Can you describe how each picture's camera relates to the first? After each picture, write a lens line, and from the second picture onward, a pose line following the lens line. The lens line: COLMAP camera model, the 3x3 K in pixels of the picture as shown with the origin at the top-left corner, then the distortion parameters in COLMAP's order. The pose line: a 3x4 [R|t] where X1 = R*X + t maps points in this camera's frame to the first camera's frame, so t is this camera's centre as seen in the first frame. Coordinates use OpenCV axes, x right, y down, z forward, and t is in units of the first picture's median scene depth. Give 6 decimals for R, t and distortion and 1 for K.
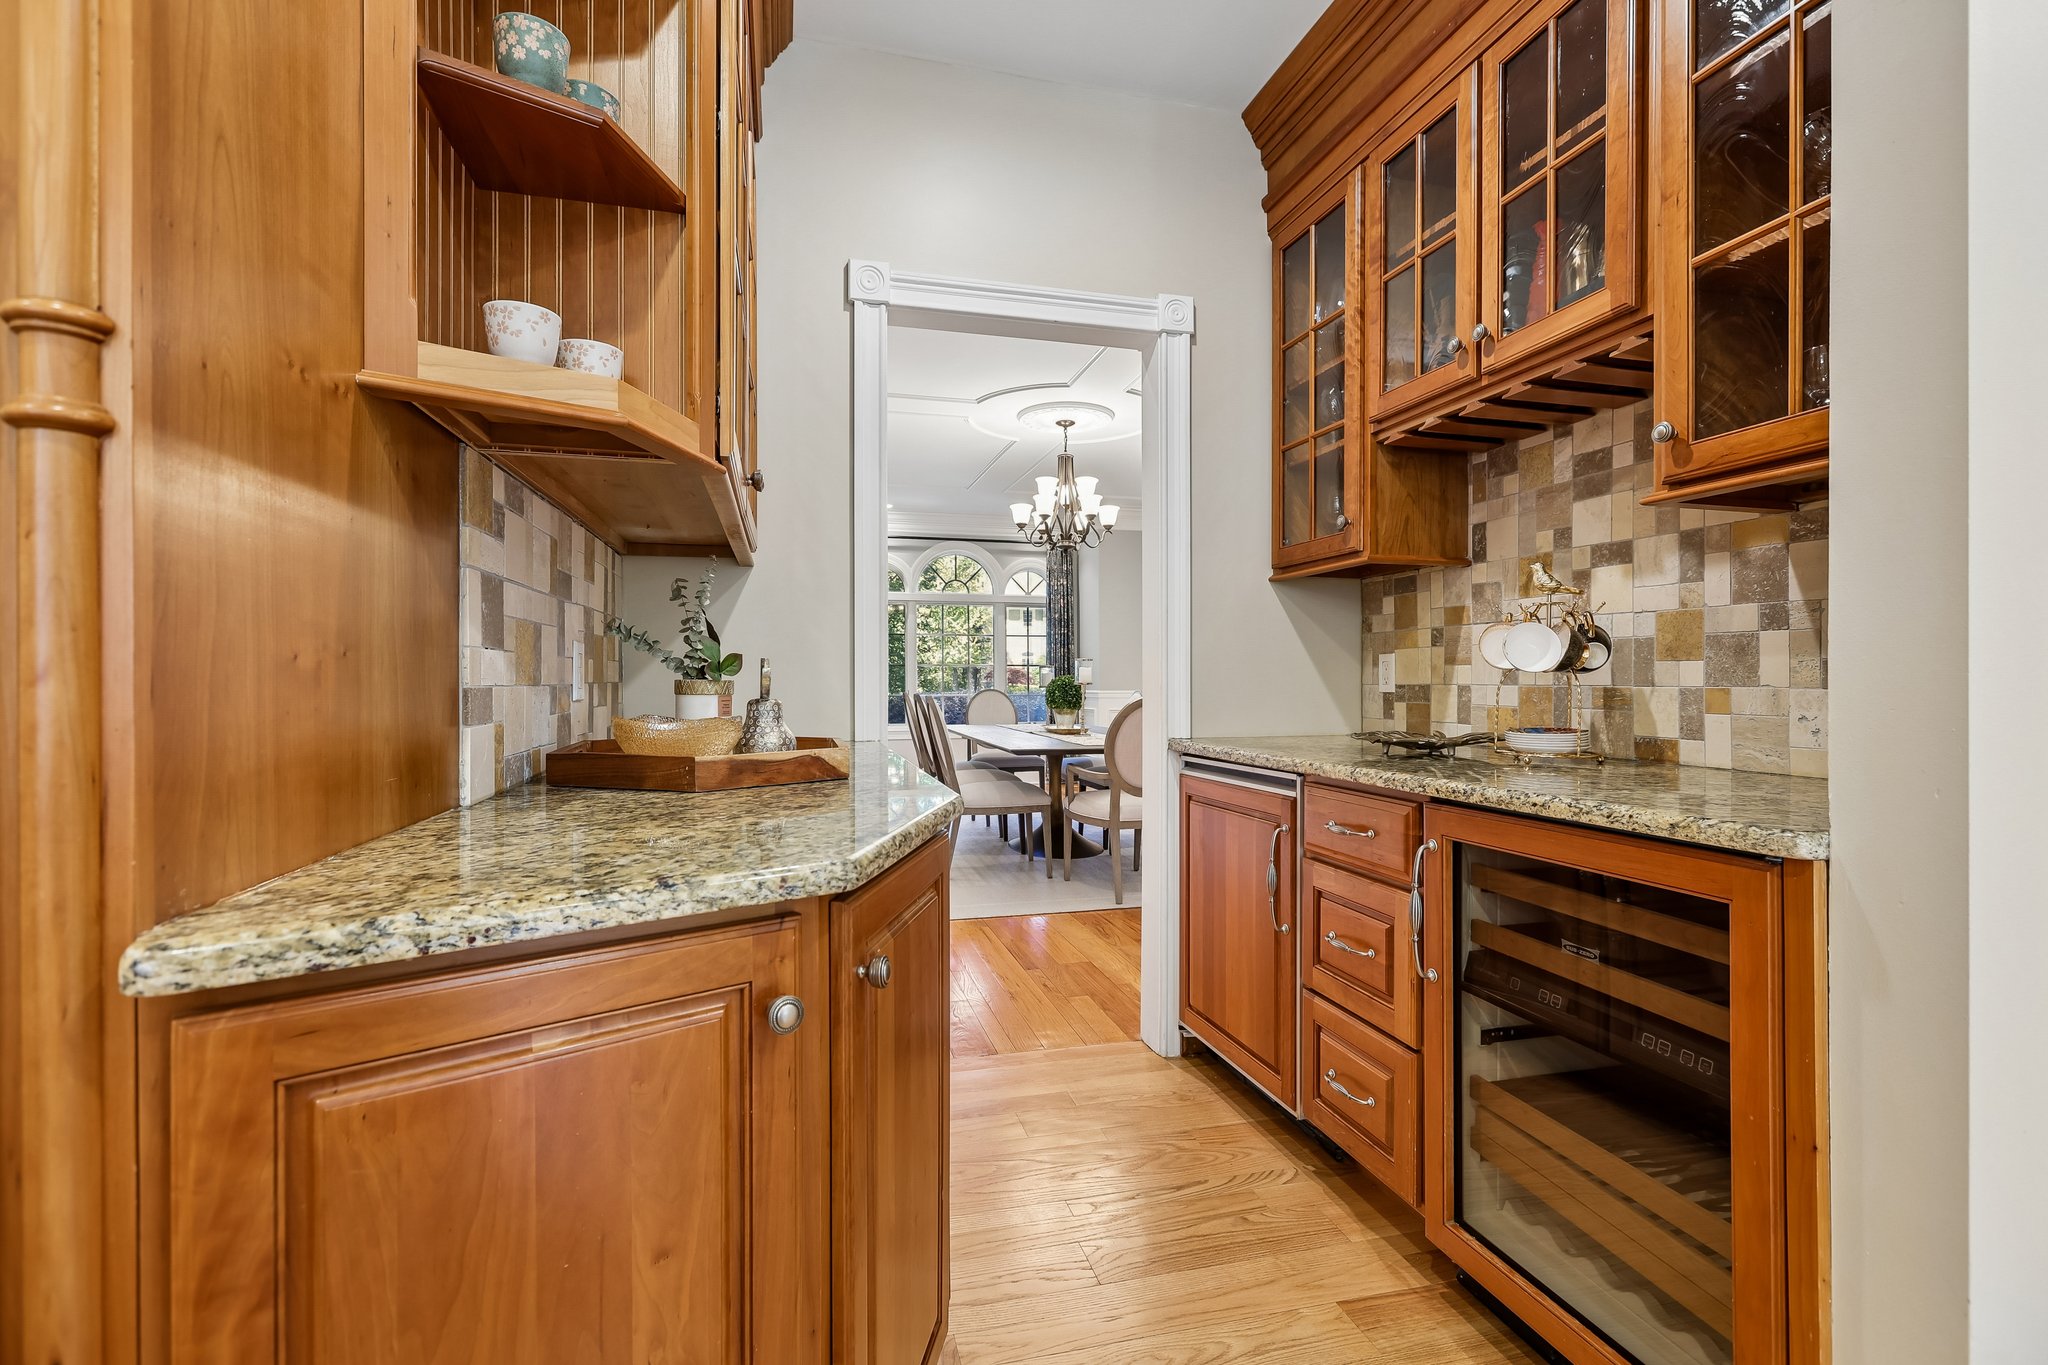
lens RADIAL K [[917.1, 0, 1024.0], [0, 917.1, 686.5], [0, 0, 1]] dist [-0.001394, 0.001973]
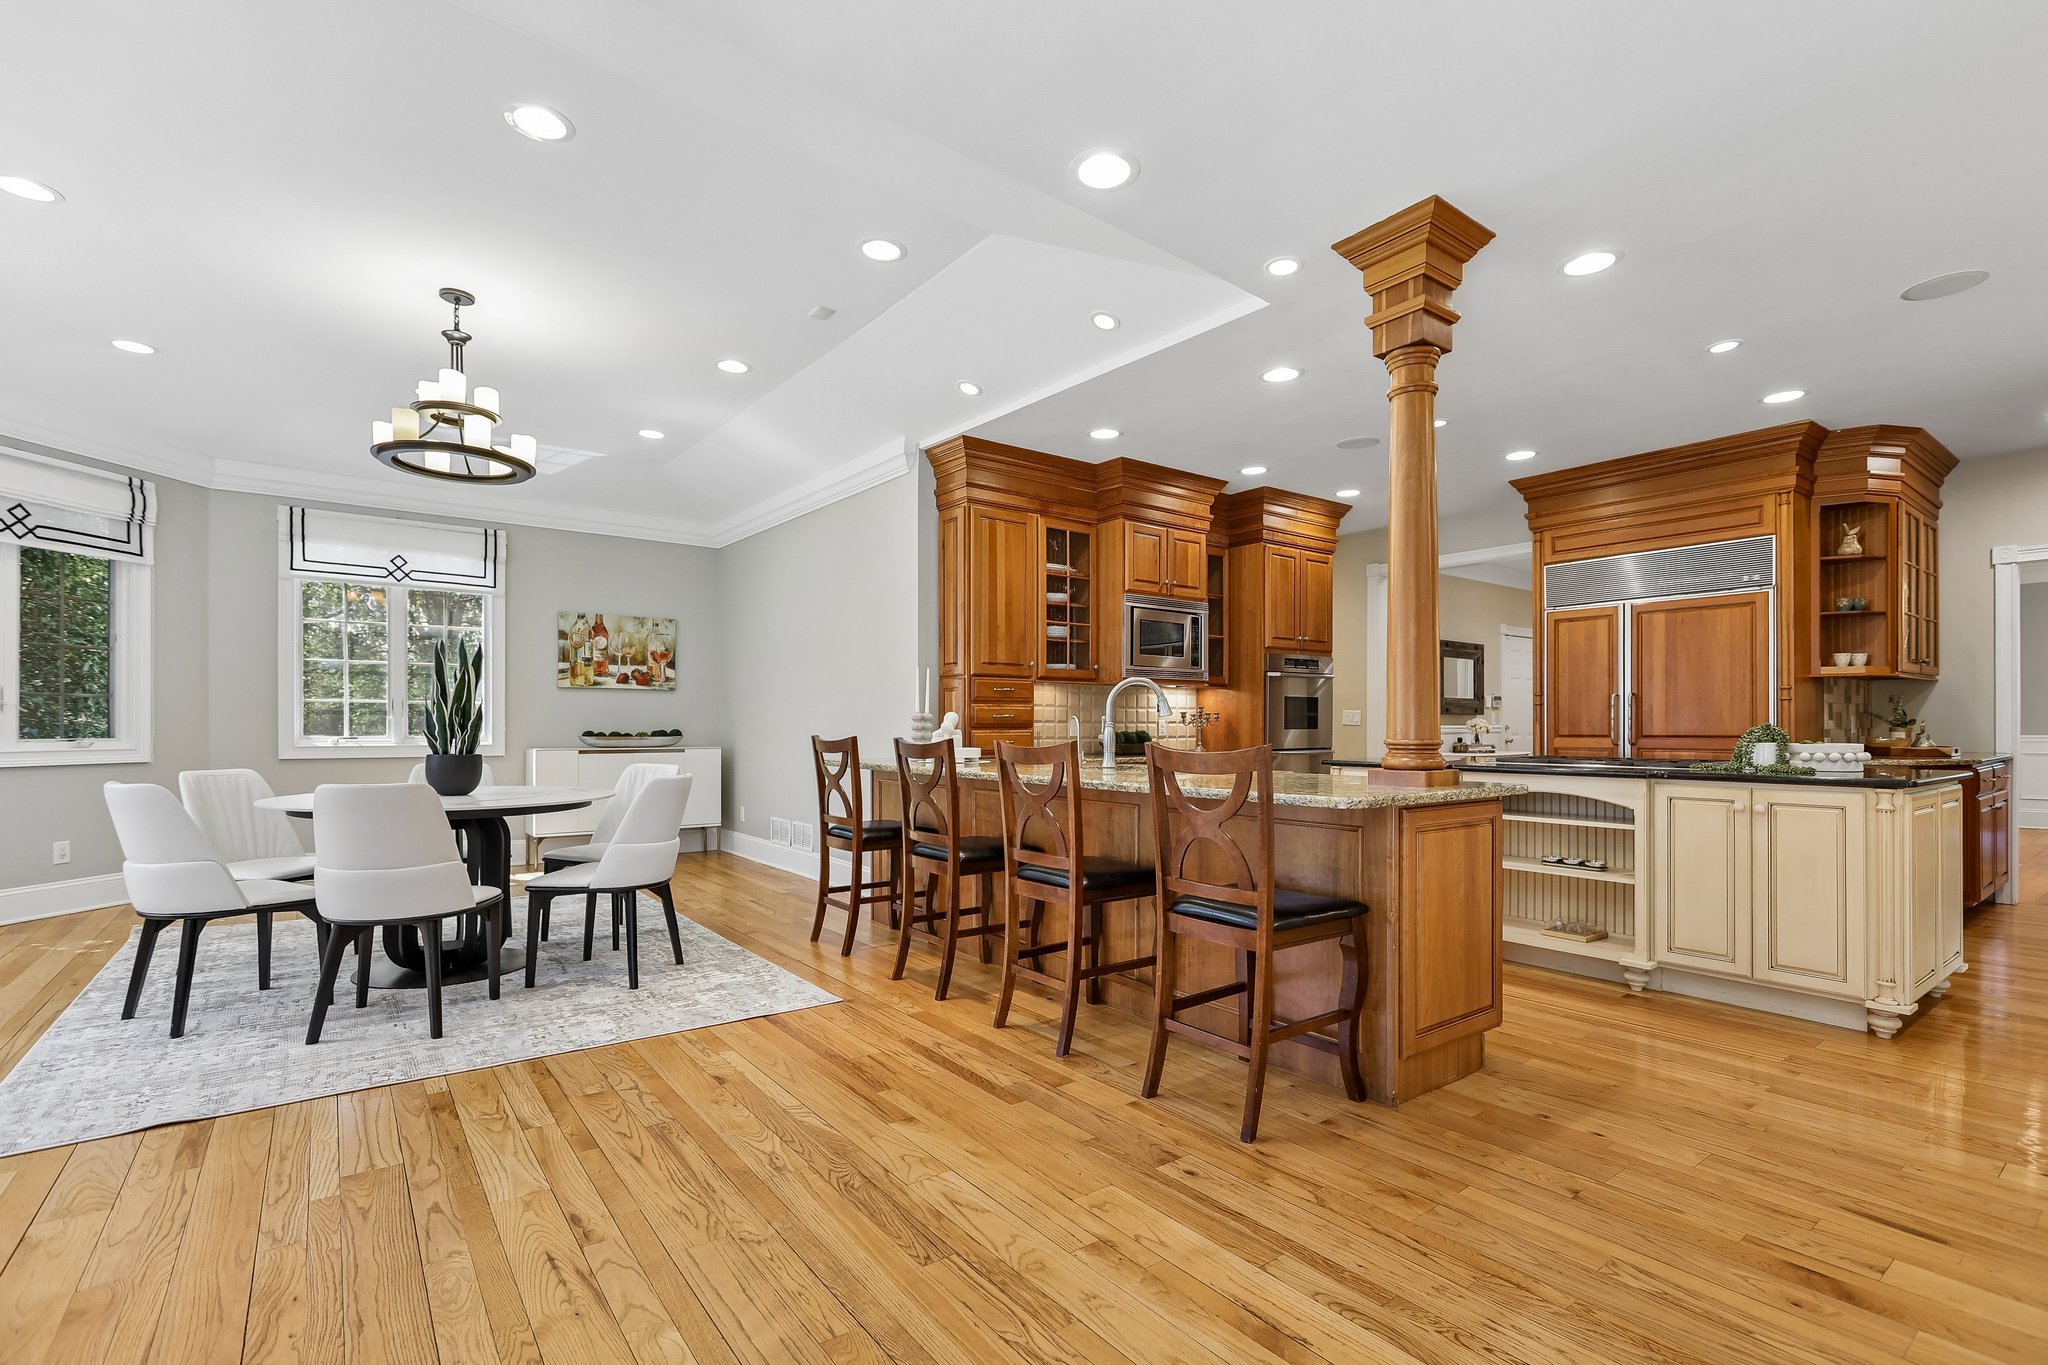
lens RADIAL K [[917.1, 0, 1025.0], [0, 917.1, 736.7], [0, 0, 1]] dist [-0.001394, 0.001973]
pose [[0.380930, 0.008299, -0.924567, 2.541623], [0.003720, 0.999938, 0.010508, -0.028660], [0.924596, -0.007442, 0.380876, -5.356435]]
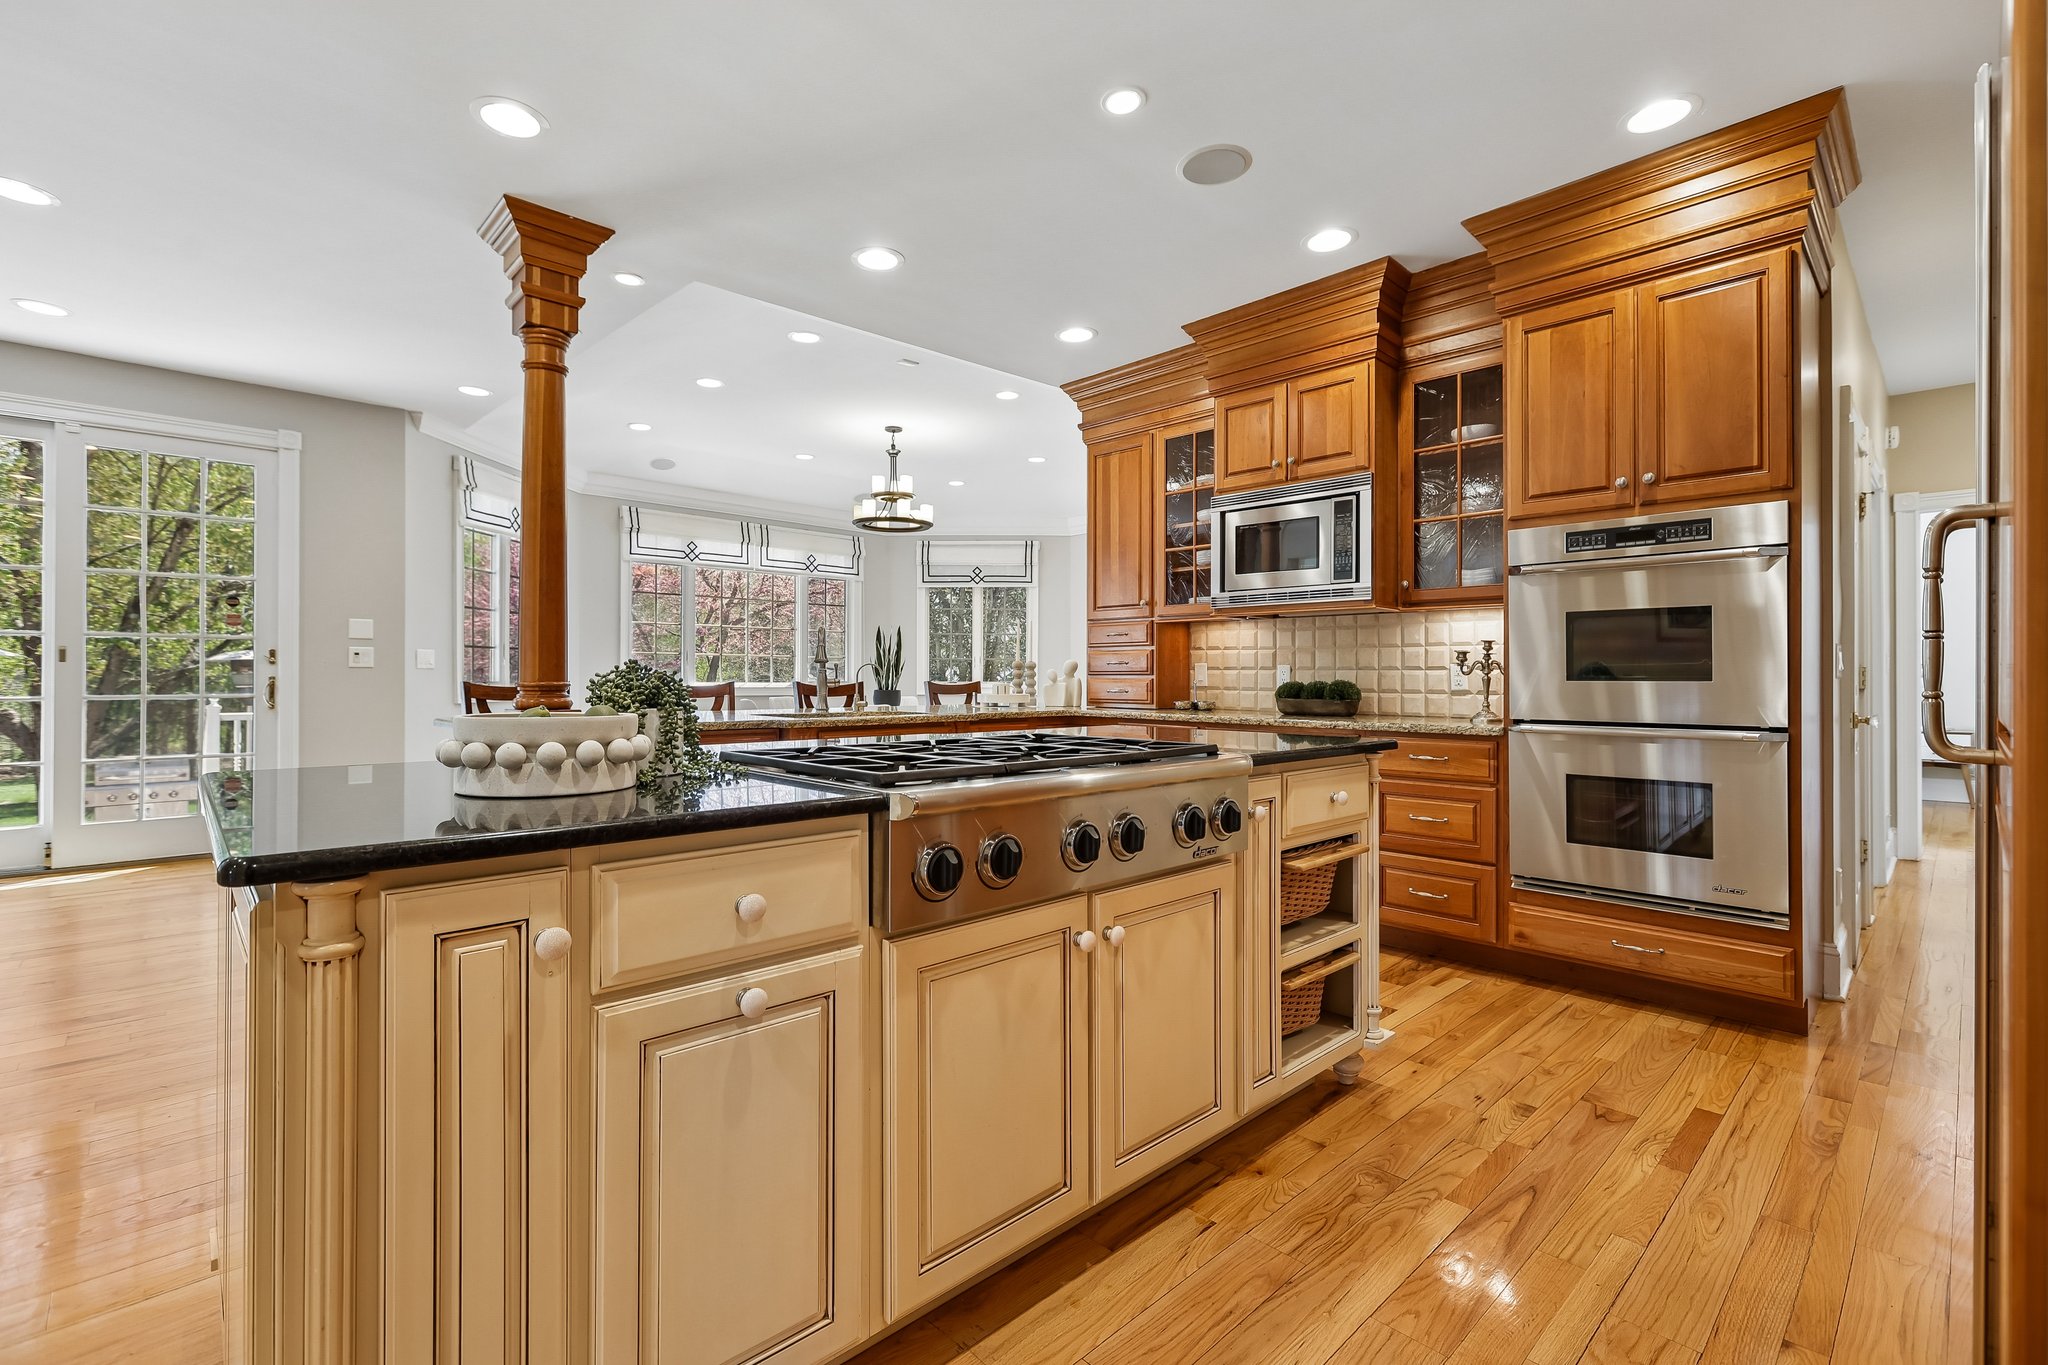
lens RADIAL K [[917.1, 0, 1022.5], [0, 917.1, 669.8], [0, 0, 1]] dist [-0.001394, 0.001973]
pose [[-0.872711, -0.008914, -0.488155, 0.324759], [-0.003719, 0.999926, -0.011609, 0.000696], [0.488222, -0.008316, -0.872680, 0.760241]]
